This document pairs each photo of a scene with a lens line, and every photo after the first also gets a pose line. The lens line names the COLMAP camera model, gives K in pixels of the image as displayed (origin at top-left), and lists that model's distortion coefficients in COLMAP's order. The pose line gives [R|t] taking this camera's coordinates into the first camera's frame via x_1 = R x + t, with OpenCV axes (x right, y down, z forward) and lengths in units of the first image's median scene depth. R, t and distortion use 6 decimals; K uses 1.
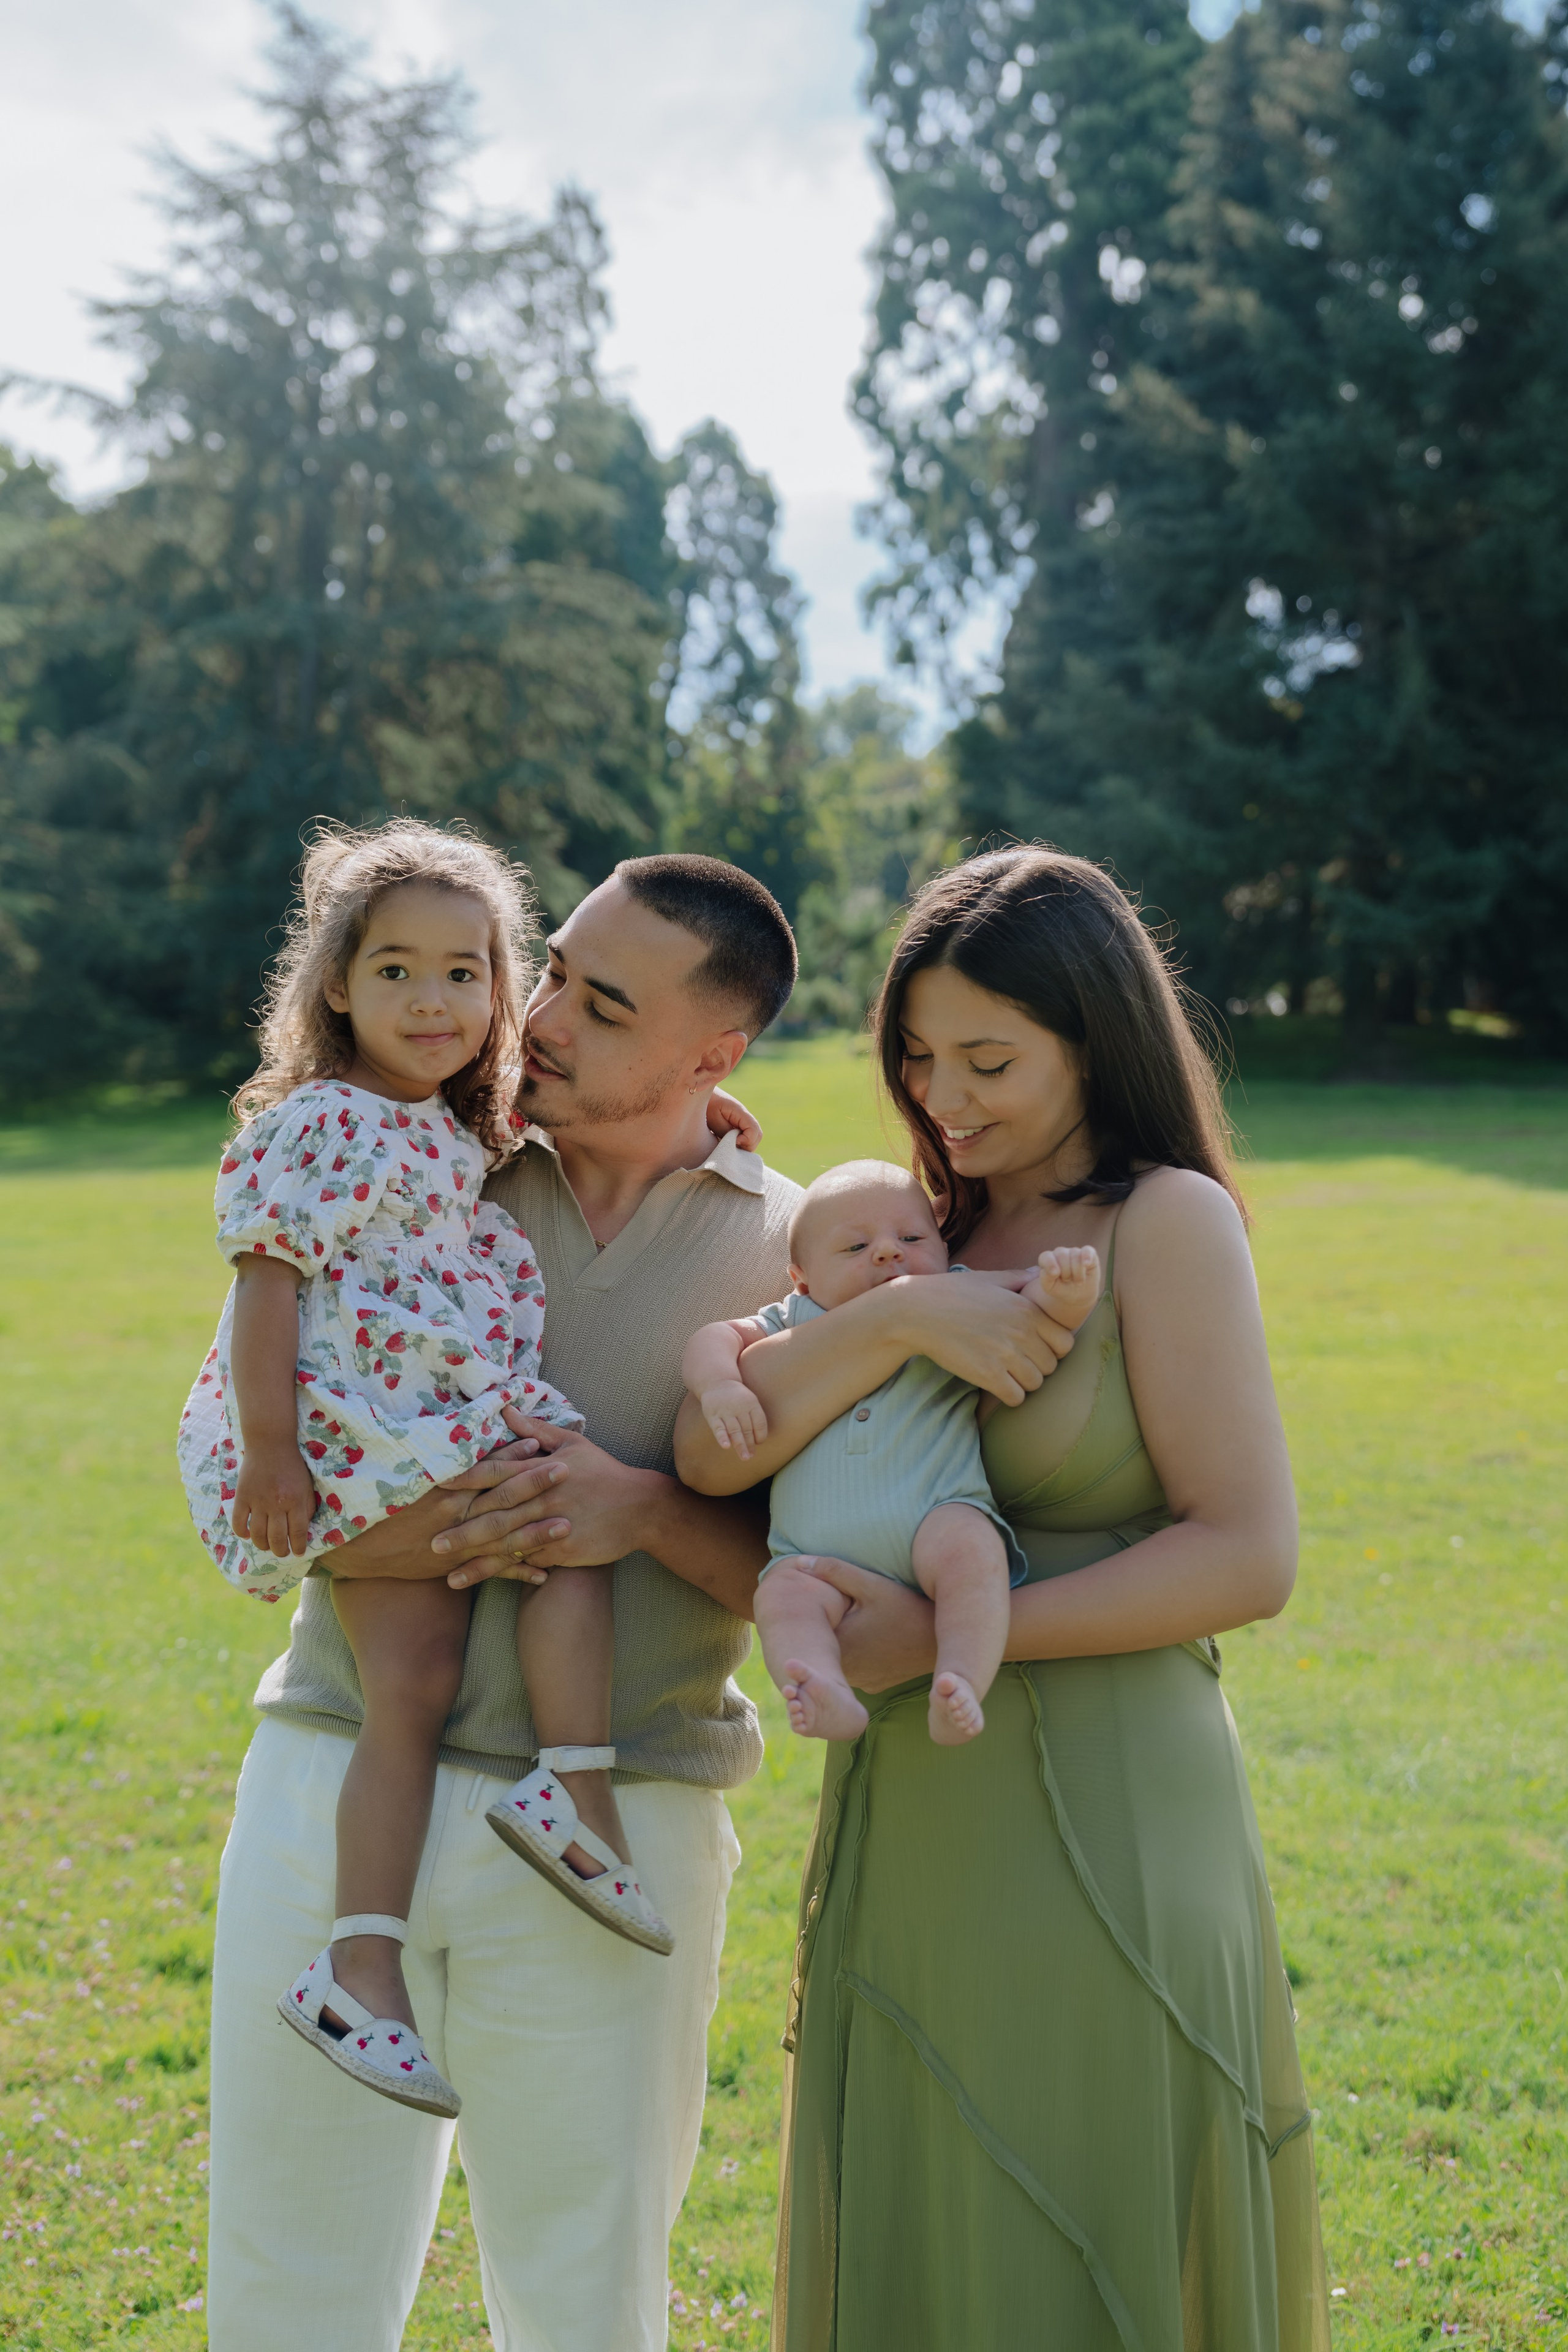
lens RADIAL K [[3136.8, 0, 830.9], [0, 3136.8, 1174.0], [0, 0, 1]] dist [0.002531, 0.398354]
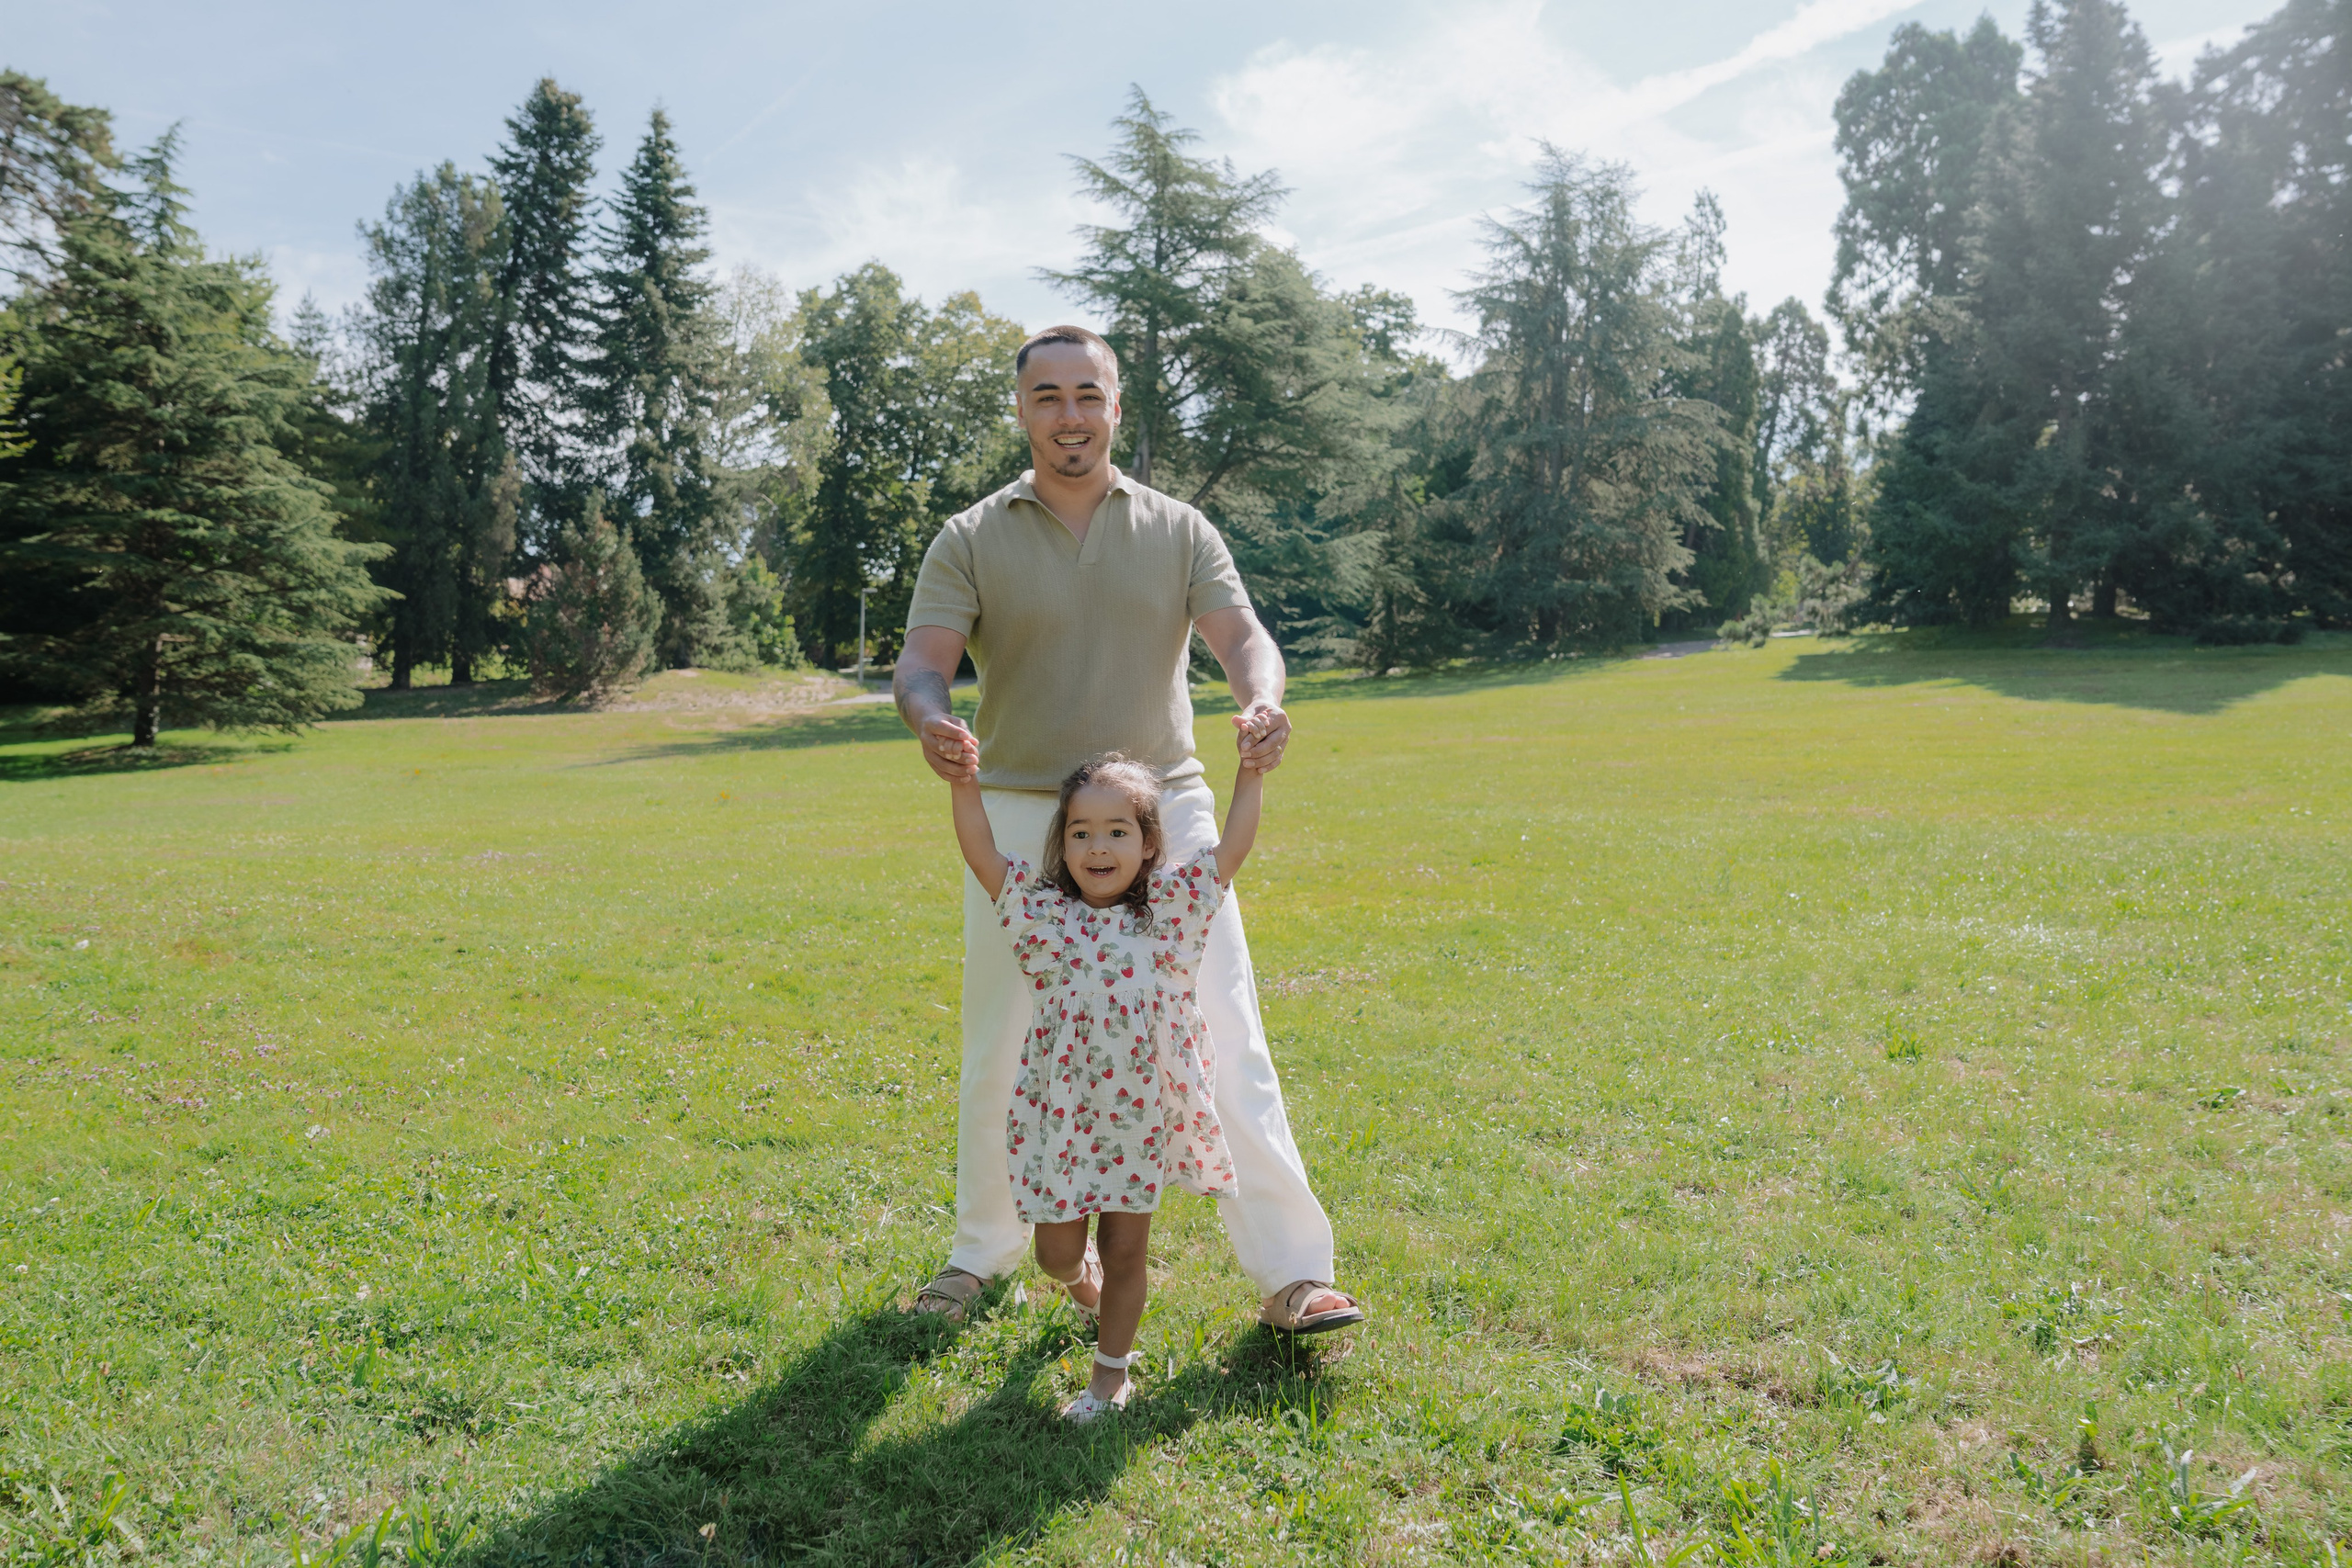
lens RADIAL K [[1679.7, 0, 1197.6], [0, 1679.7, 802.3], [0, 0, 1]] dist [-0.106995, 0.095238]
pose [[0.917157, 0.013445, -0.398299, 0.058030], [0.010741, 0.998234, 0.058428, 0.001531], [0.398381, -0.057866, 0.915393, -0.116040]]
